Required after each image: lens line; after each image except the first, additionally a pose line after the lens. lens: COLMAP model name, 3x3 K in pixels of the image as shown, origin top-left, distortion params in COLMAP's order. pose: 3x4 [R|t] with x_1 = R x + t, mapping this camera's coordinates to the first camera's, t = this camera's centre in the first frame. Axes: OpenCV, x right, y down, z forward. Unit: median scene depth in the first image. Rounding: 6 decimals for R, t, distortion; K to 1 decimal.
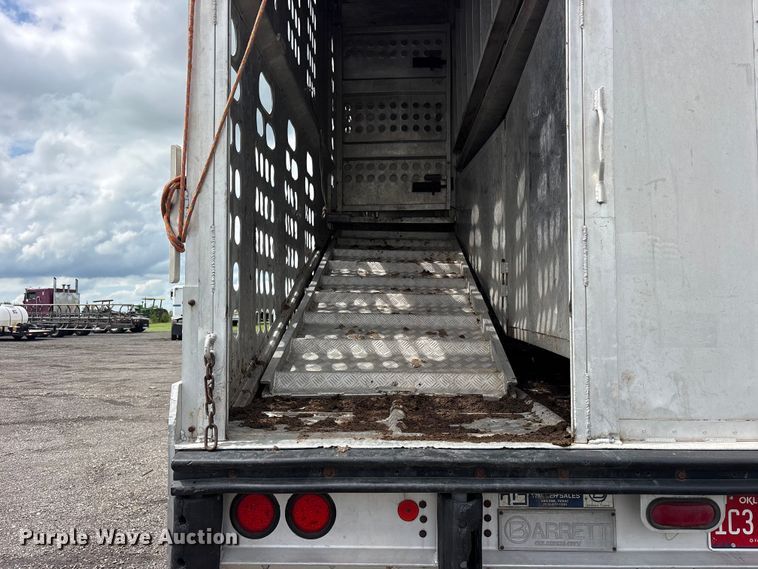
lens RADIAL K [[562.5, 0, 379.0], [0, 562.5, 284.5], [0, 0, 1]] dist [0.036624, -0.004236]
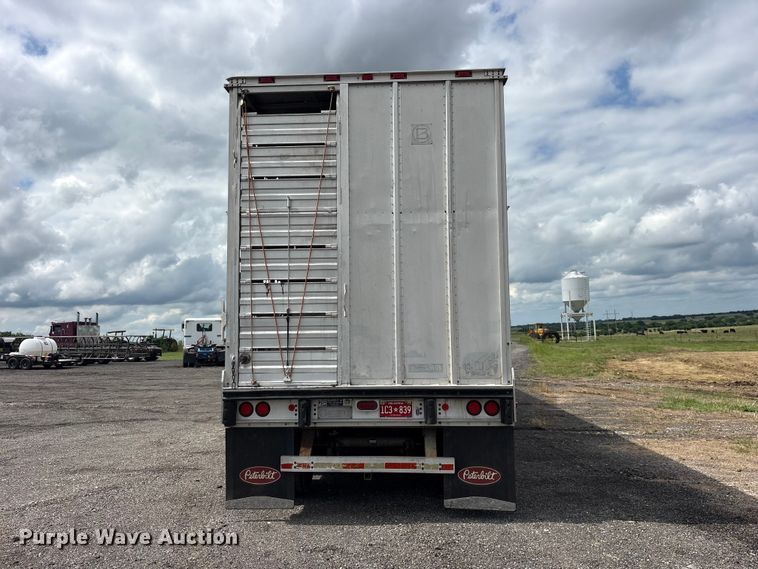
lens RADIAL K [[562.5, 0, 379.0], [0, 562.5, 284.5], [0, 0, 1]] dist [0.036624, -0.004236]
pose [[0.999931, -0.008907, -0.007603, 0.032709], [0.008533, 0.998818, -0.047855, -0.009142], [0.008021, 0.047787, 0.998825, -0.129383]]
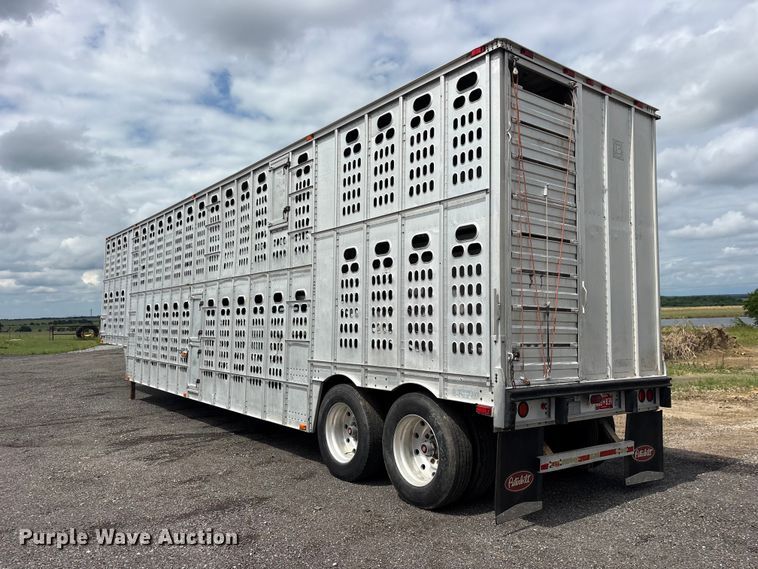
lens RADIAL K [[562.5, 0, 379.0], [0, 562.5, 284.5], [0, 0, 1]] dist [0.036624, -0.004236]
pose [[0.780572, 0.062986, 0.621884, -0.147890], [-0.044865, 0.997990, -0.044767, -0.005677], [-0.623454, 0.007043, 0.781829, -0.051018]]
